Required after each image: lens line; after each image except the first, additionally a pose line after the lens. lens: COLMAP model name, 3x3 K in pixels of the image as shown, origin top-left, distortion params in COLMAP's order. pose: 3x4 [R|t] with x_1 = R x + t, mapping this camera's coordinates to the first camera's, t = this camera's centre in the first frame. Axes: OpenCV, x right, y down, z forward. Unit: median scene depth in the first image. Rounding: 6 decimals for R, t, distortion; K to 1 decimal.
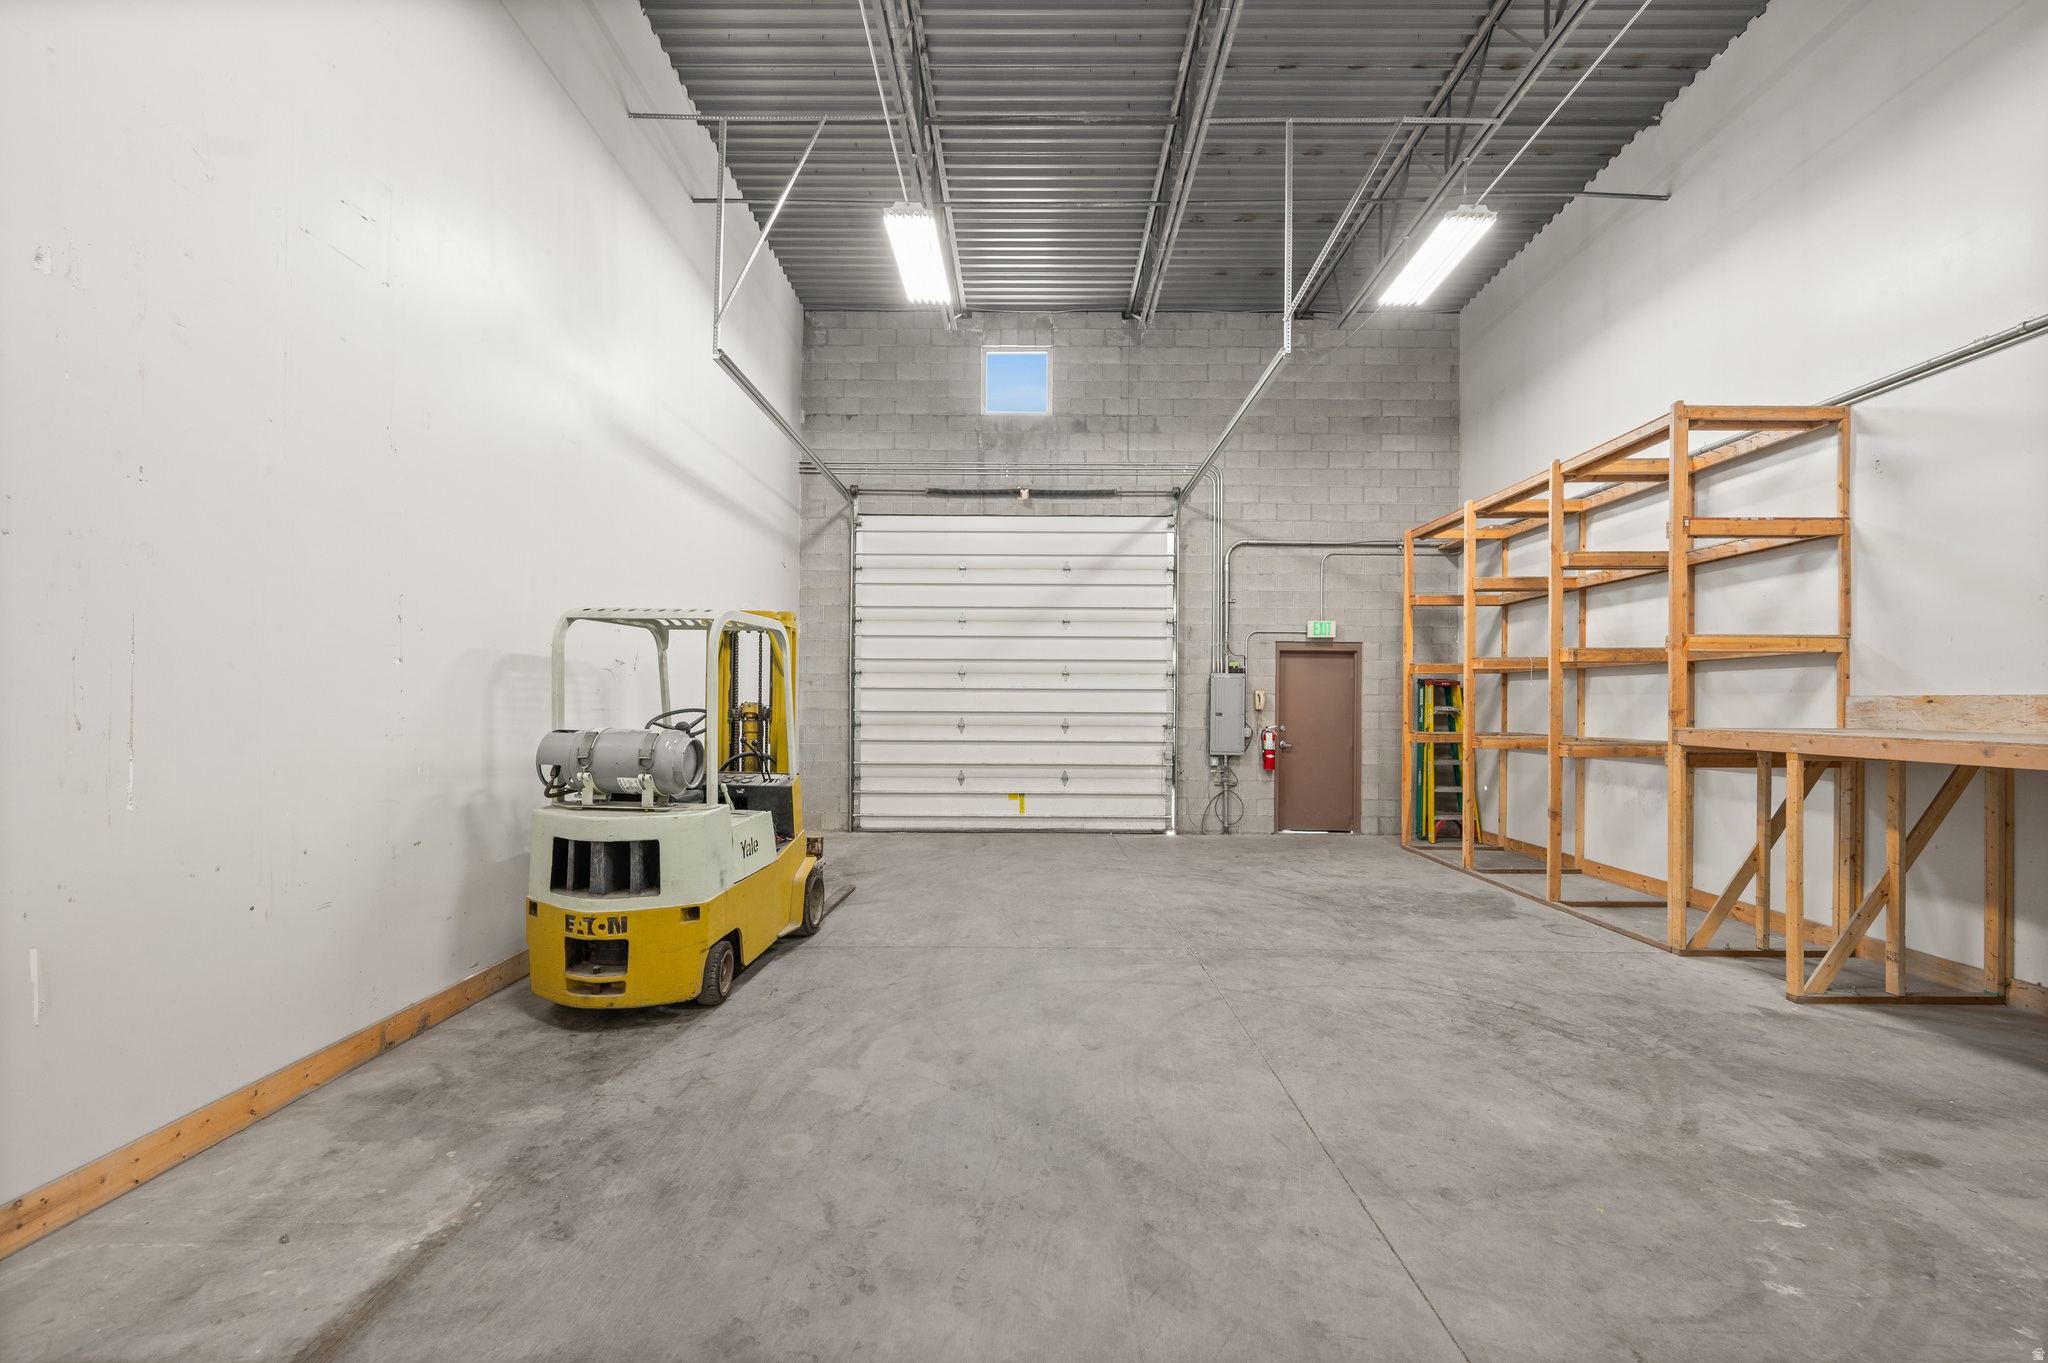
lens RADIAL K [[824.7, 0, 1028.5], [0, 824.7, 695.0], [0, 0, 1]] dist [-0.002560, 0.000204]
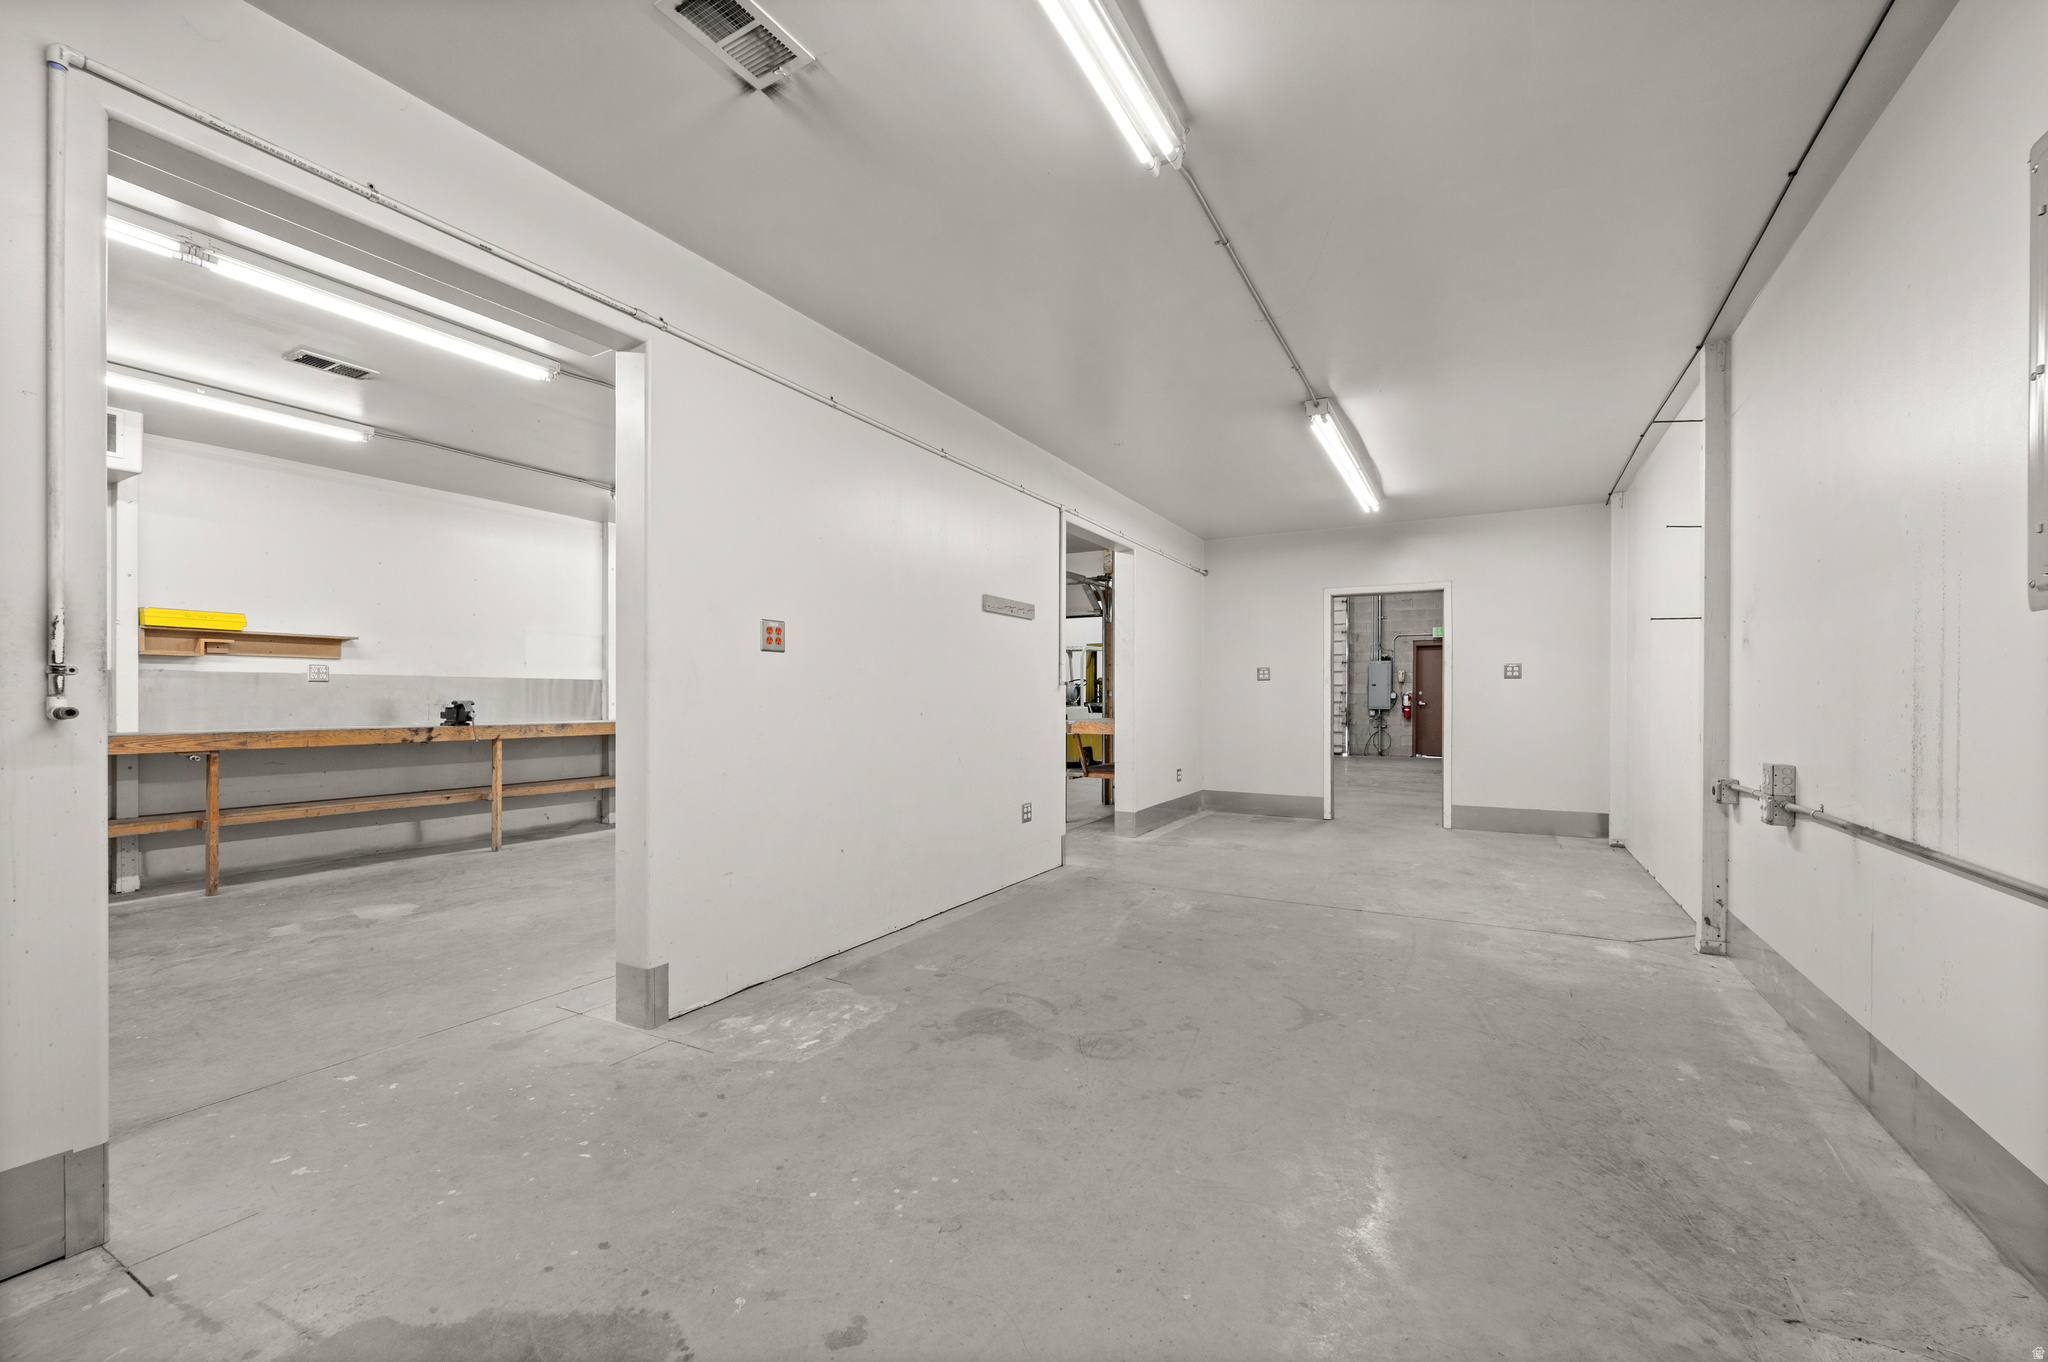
lens RADIAL K [[824.7, 0, 1022.1], [0, 824.7, 690.6], [0, 0, 1]] dist [-0.002560, 0.000204]
pose [[0.876657, -0.002893, -0.481107, 0.774885], [0.006875, 0.999955, 0.006515, 0.035135], [0.481067, -0.009019, 0.876638, -1.577057]]
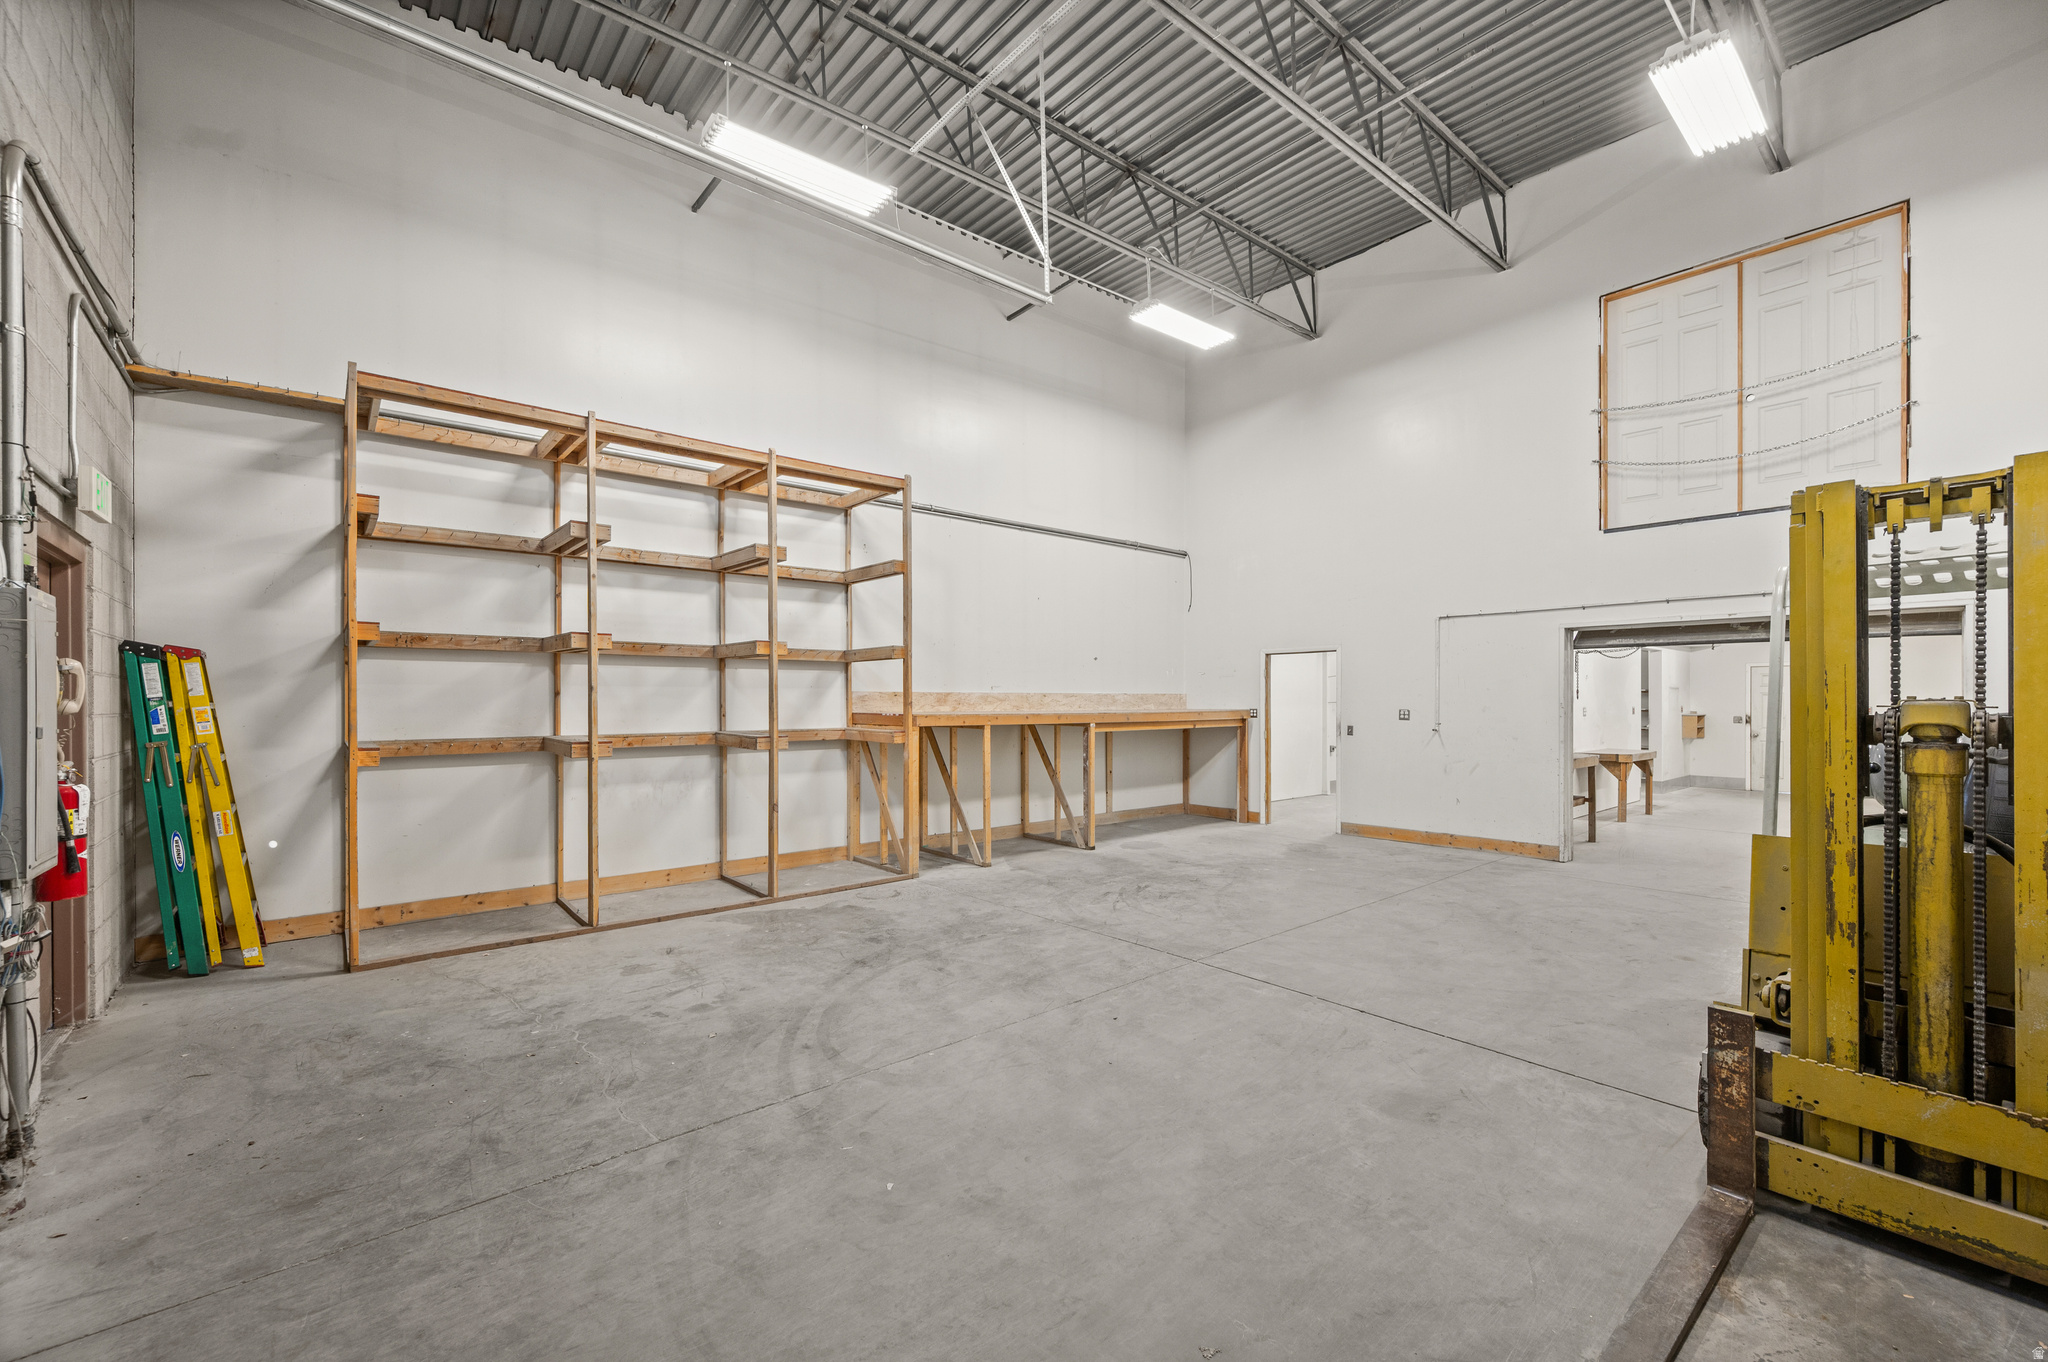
lens RADIAL K [[824.7, 0, 1034.5], [0, 824.7, 694.8], [0, 0, 1]] dist [-0.002560, 0.000204]
pose [[-0.653811, -0.000246, 0.756658, -0.318973], [-0.010758, 0.999902, -0.008971, 0.014370], [-0.756582, -0.014006, -0.653749, 1.433955]]
